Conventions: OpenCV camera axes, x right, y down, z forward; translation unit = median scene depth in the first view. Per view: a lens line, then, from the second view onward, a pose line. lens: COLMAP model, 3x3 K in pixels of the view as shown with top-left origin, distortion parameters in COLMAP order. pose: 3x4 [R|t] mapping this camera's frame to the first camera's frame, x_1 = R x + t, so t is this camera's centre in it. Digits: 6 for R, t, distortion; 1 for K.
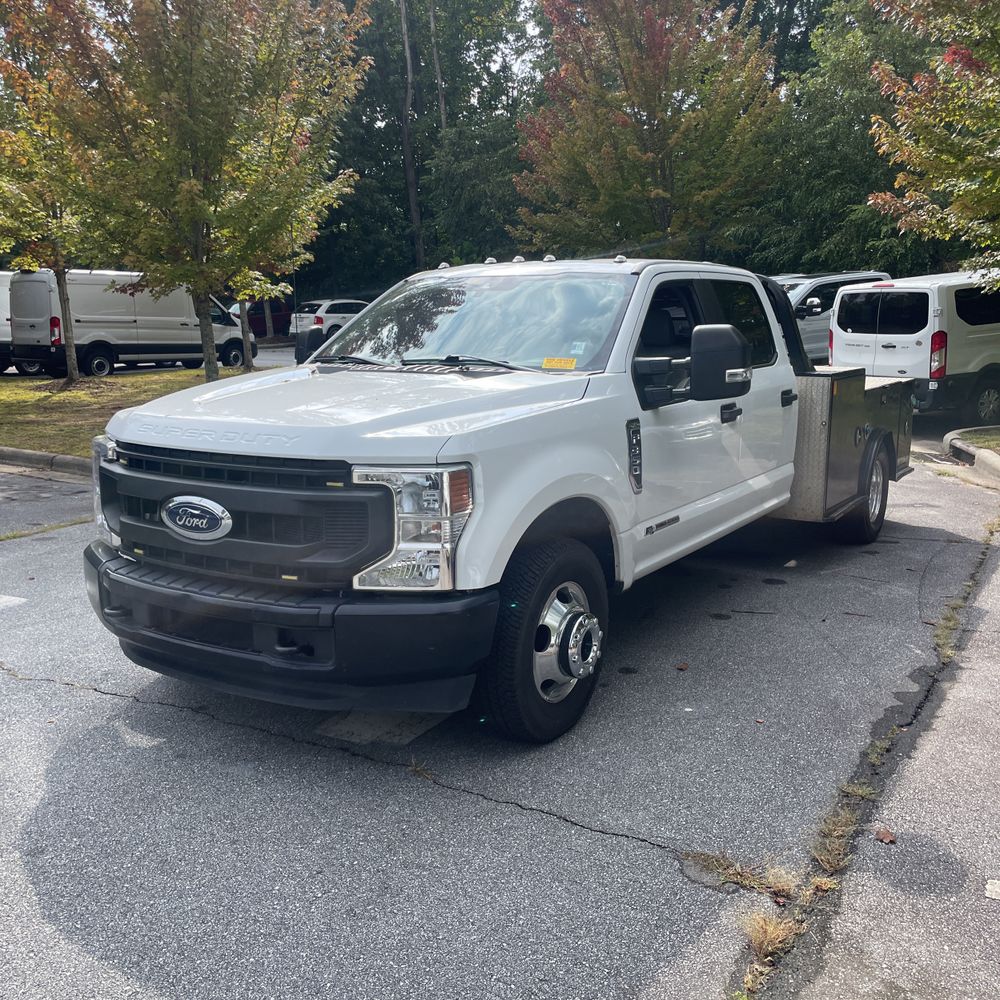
lens RADIAL K [[1016.7, 0, 510.7], [0, 1016.7, 499.6], [0, 0, 1]] dist [0.046065, 0.004603]
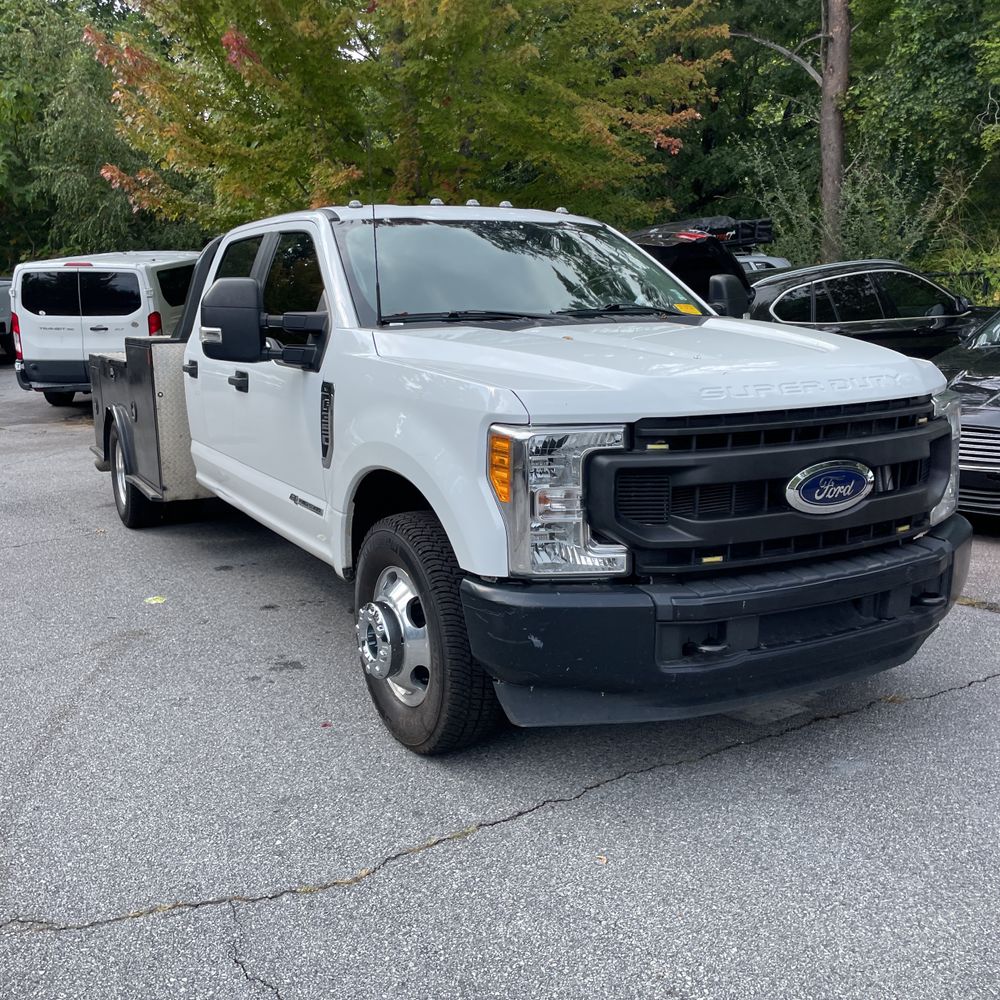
lens RADIAL K [[1007.1, 0, 488.1], [0, 1007.1, 503.7], [0, 0, 1]] dist [0.084052, -0.103209]
pose [[0.497788, -0.170500, 0.850374, -0.904544], [0.163718, 0.981331, 0.100920, -0.076493], [-0.851706, 0.088985, 0.516409, 0.642162]]
